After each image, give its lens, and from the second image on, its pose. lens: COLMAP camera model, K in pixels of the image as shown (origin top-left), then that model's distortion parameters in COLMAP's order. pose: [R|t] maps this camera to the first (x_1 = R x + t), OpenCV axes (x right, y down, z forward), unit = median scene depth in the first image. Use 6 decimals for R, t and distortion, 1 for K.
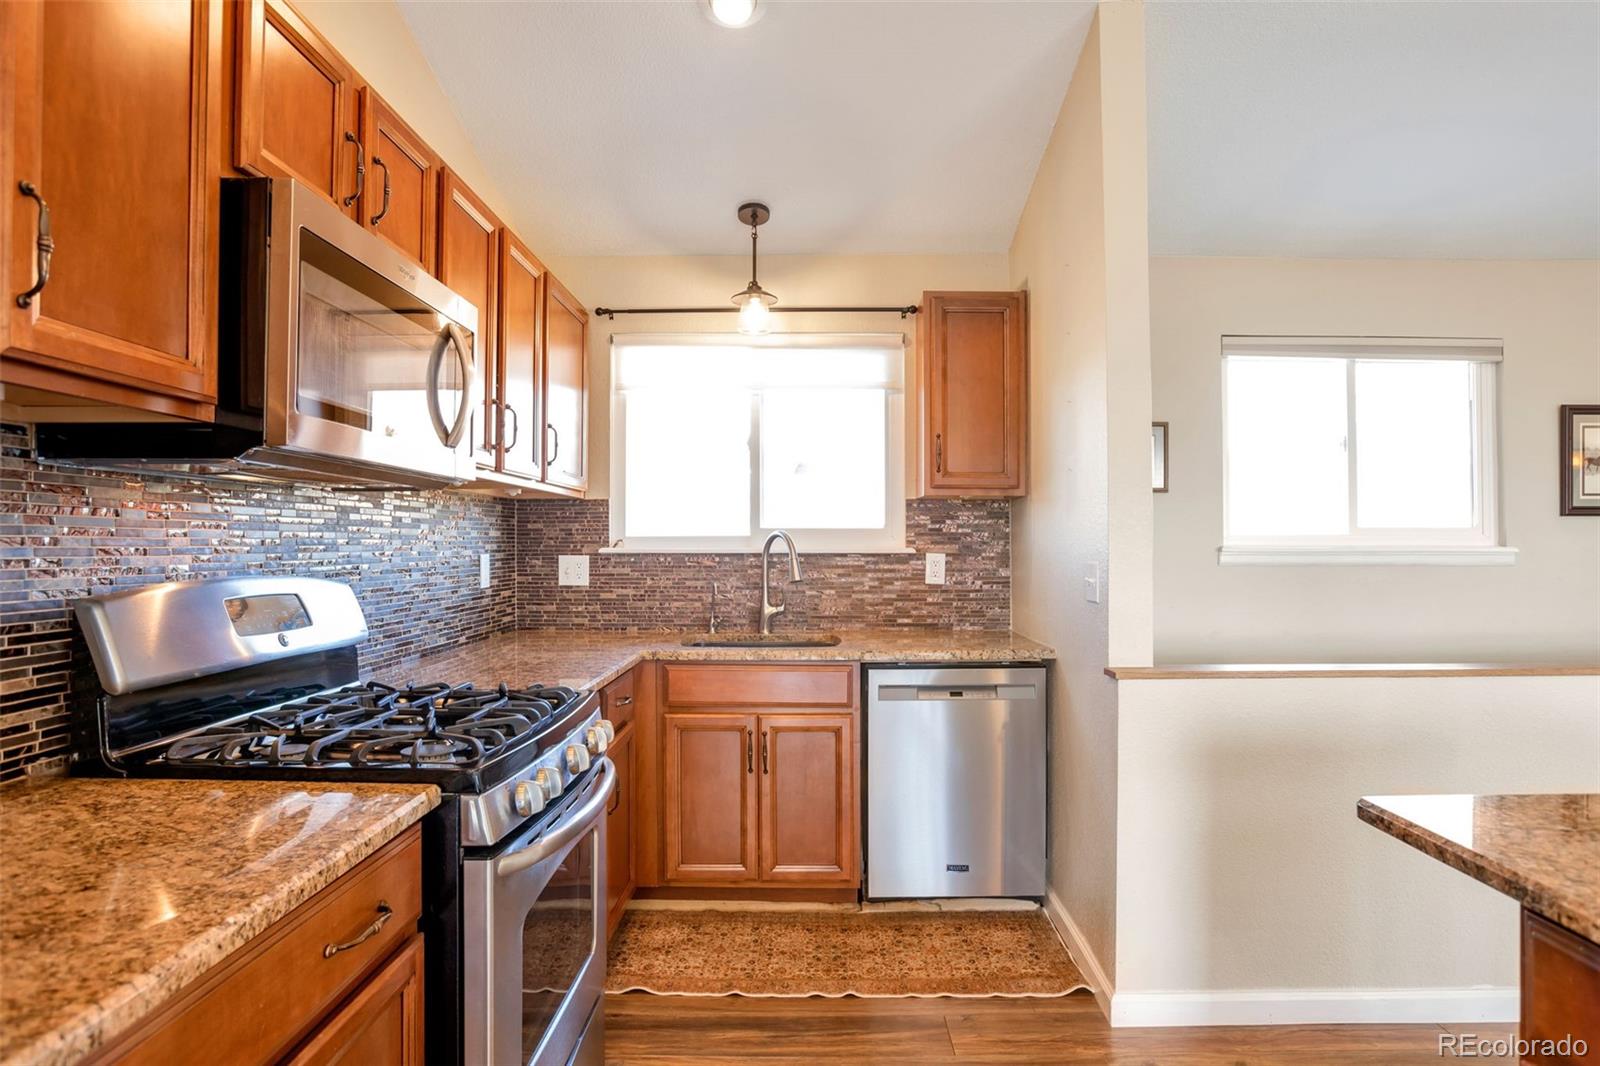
lens RADIAL K [[896.6, 0, 800.0], [0, 896.6, 533.0], [0, 0, 1]] dist [-0.021075, 0.001251]
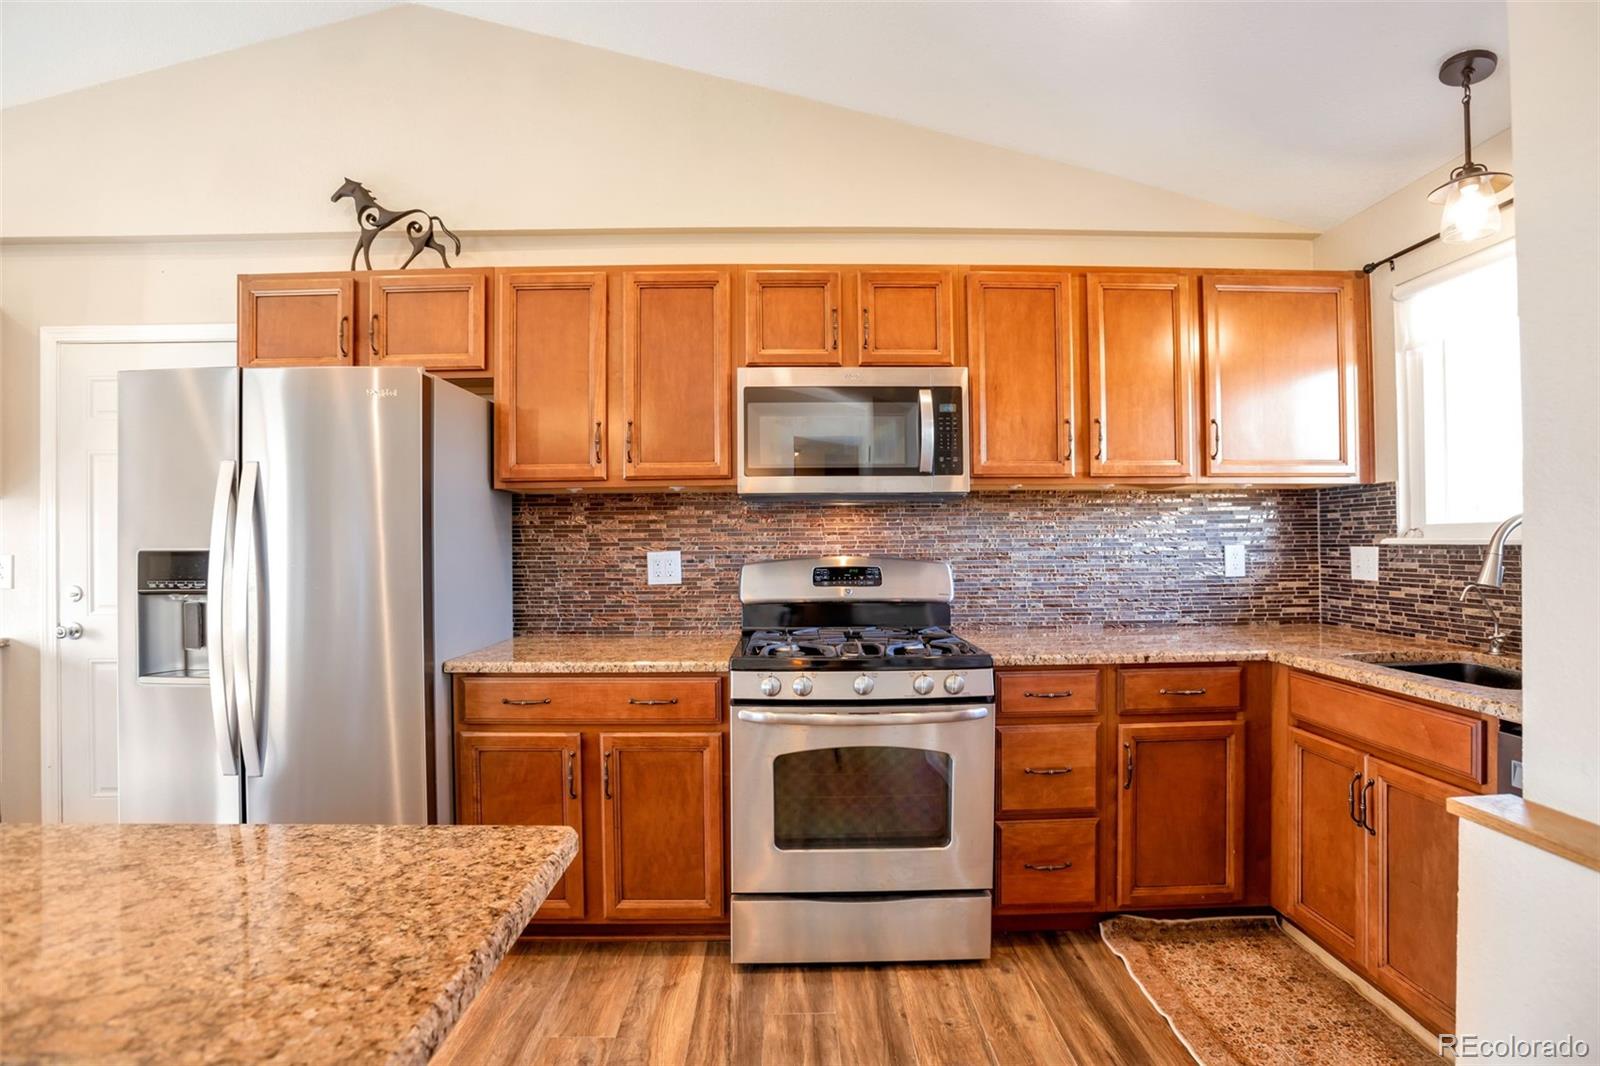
lens RADIAL K [[758.4, 0, 800.0], [0, 758.4, 533.0], [0, 0, 1]] dist [-0.061268, 0.018534]
pose [[0.025619, -0.011590, -0.999605, 0.469591], [0.022764, 0.999680, -0.011007, 0.006453], [0.999413, -0.022473, 0.025875, 0.415508]]
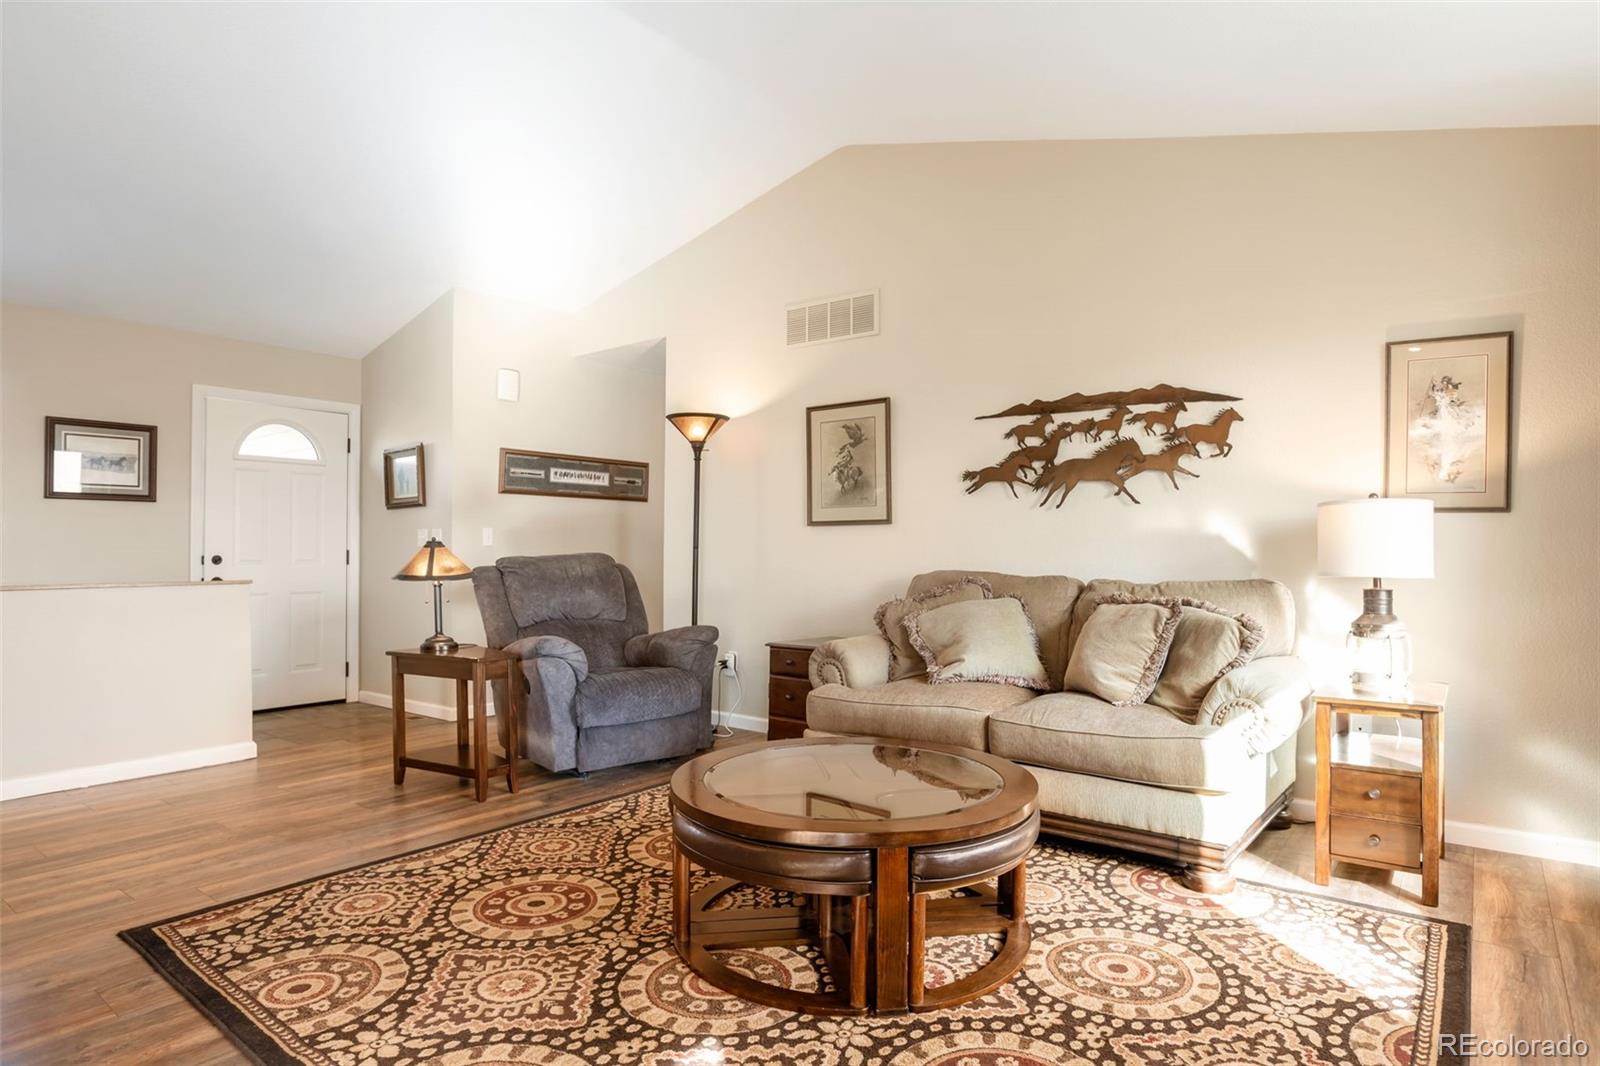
lens RADIAL K [[896.6, 0, 800.0], [0, 896.6, 533.0], [0, 0, 1]] dist [-0.021075, 0.001251]
pose [[0.611650, 0.009911, 0.791067, 0.503839], [-0.009494, 0.999941, -0.005188, 0.031725], [-0.791072, -0.004337, 0.611708, -0.778649]]
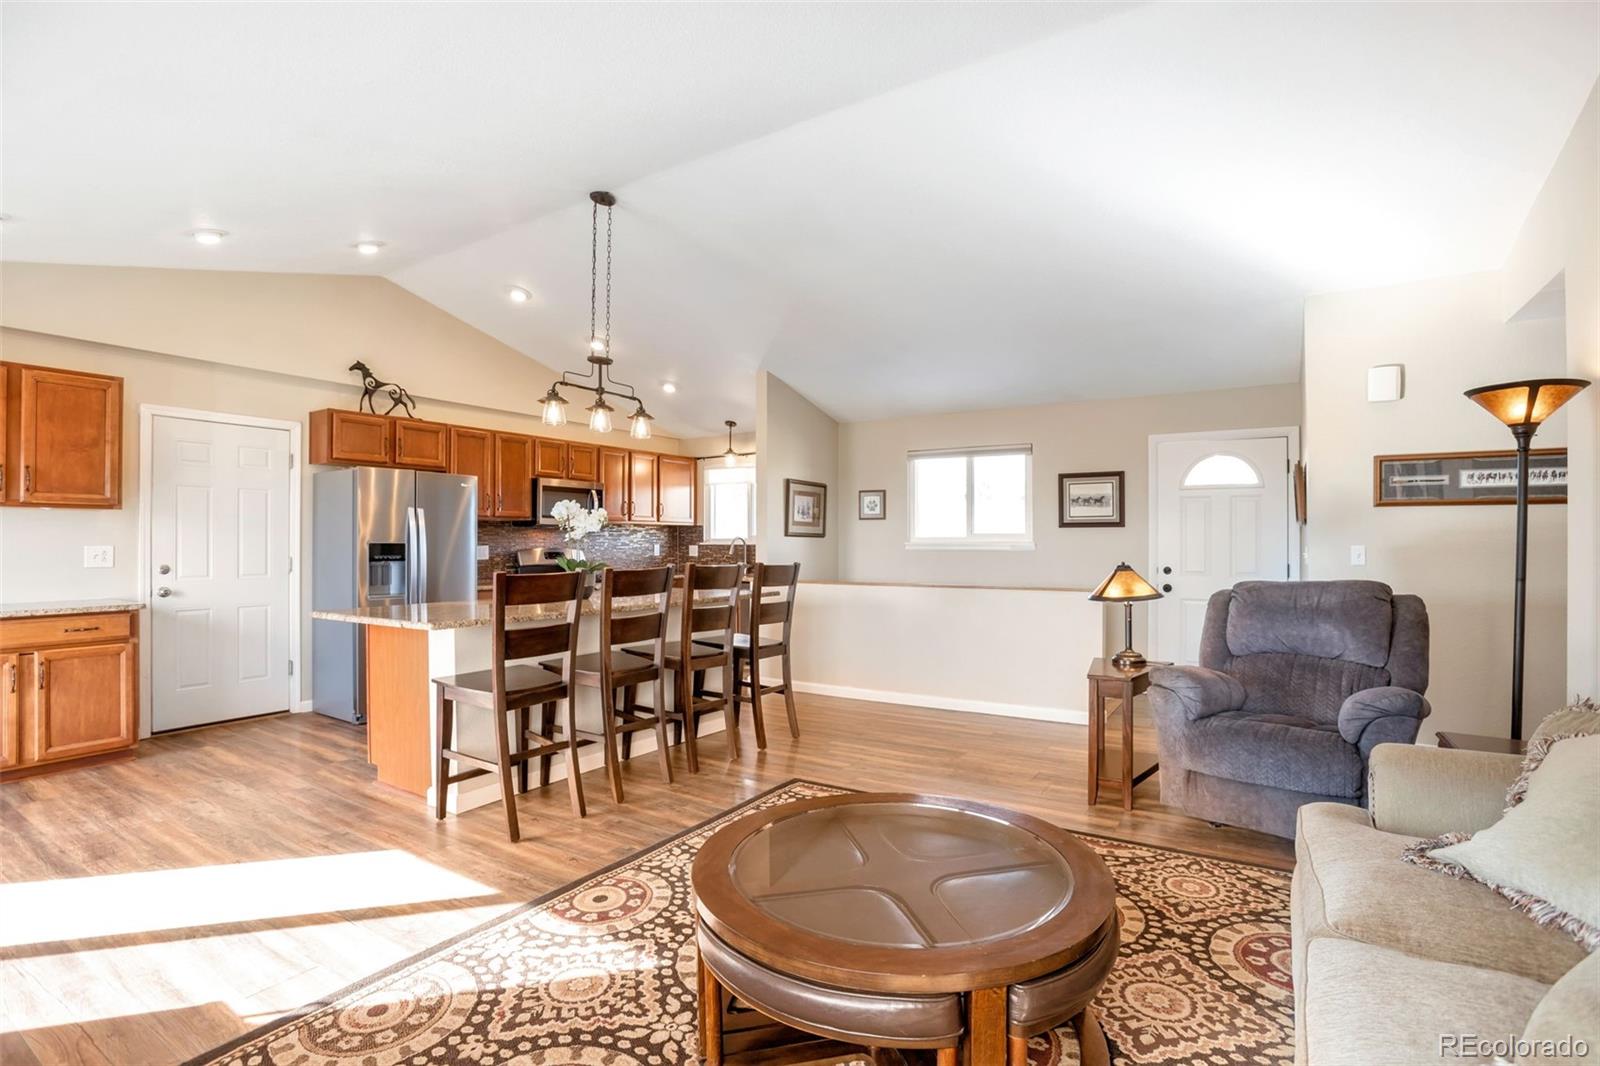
lens RADIAL K [[758.4, 0, 800.0], [0, 758.4, 533.0], [0, 0, 1]] dist [-0.061268, 0.018534]
pose [[0.845642, -0.008019, -0.533691, 1.318105], [0.008228, 0.999964, -0.001988, -0.007068], [0.533687, -0.002711, 0.845677, -0.855407]]
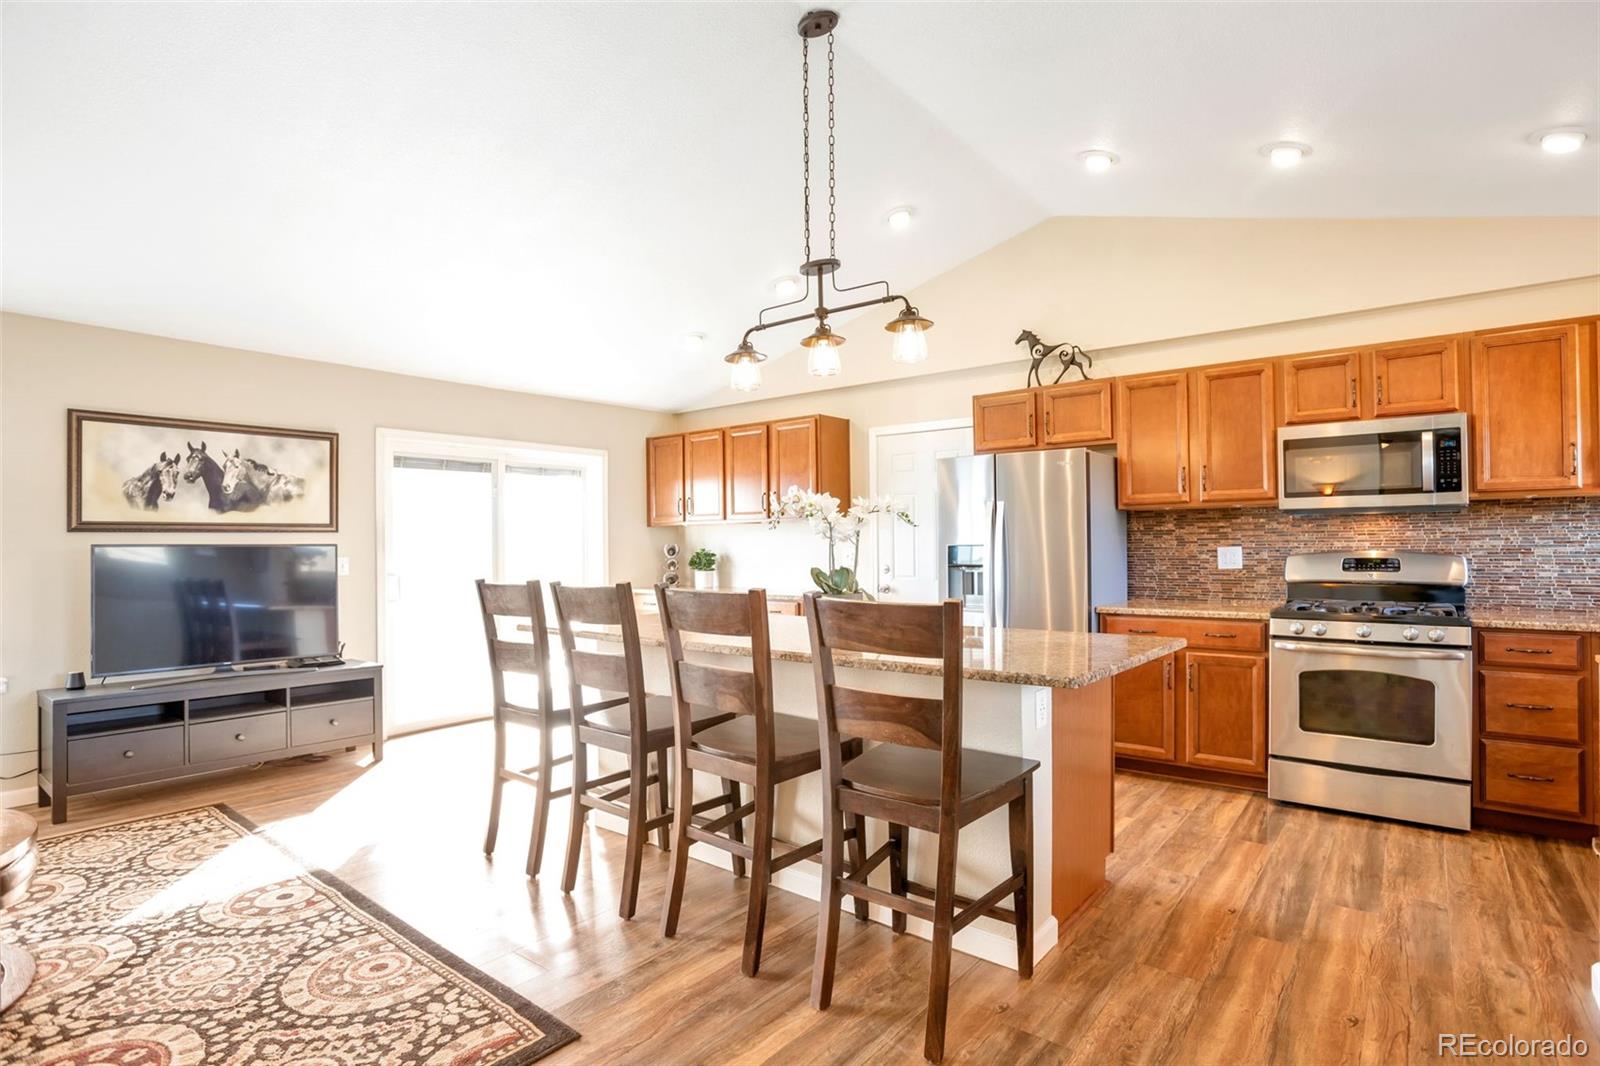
lens RADIAL K [[802.5, 0, 803.9], [0, 802.5, 540.4], [0, 0, 1]] dist [-0.066470, 0.026131]
pose [[-0.617217, 0.000105, -0.786793, 1.061286], [0.019949, 0.999681, -0.015516, 0.009480], [0.786540, -0.025273, -0.617022, 0.532263]]
